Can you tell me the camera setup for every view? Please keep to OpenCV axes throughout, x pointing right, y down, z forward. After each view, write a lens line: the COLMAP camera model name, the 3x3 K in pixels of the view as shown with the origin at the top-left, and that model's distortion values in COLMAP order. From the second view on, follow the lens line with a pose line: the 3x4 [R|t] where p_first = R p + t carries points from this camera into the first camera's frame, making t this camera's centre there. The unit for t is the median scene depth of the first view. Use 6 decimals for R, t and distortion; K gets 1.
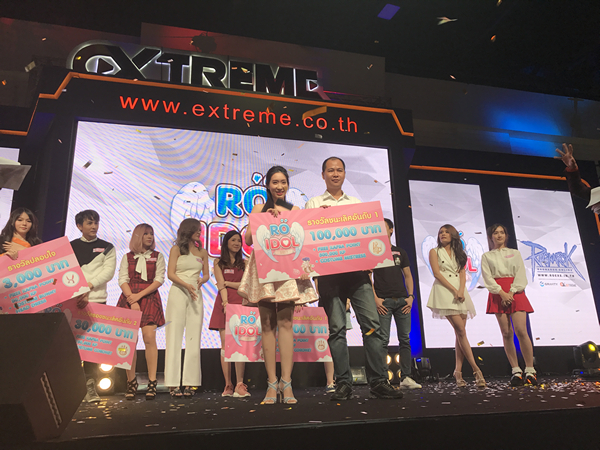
lens RADIAL K [[488.4, 0, 300.0], [0, 488.4, 225.0], [0, 0, 1]] dist [-0.003189, -0.000765]
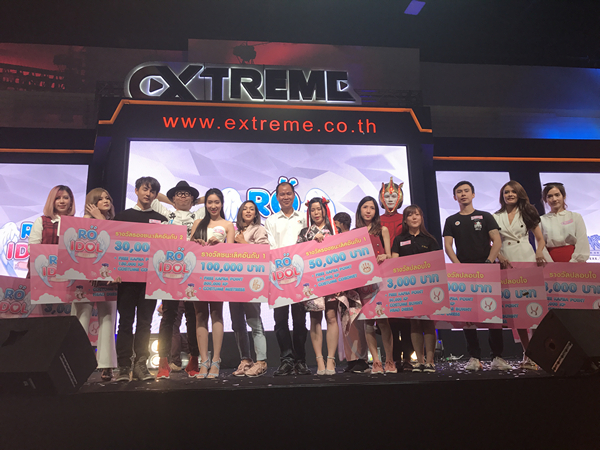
lens RADIAL K [[488.4, 0, 300.0], [0, 488.4, 225.0], [0, 0, 1]] dist [-0.003189, -0.000765]
pose [[0.987680, -0.034020, -0.152742, 0.105452], [0.040101, 0.998514, 0.036910, -0.031637], [0.151259, -0.042581, 0.987577, -0.096718]]
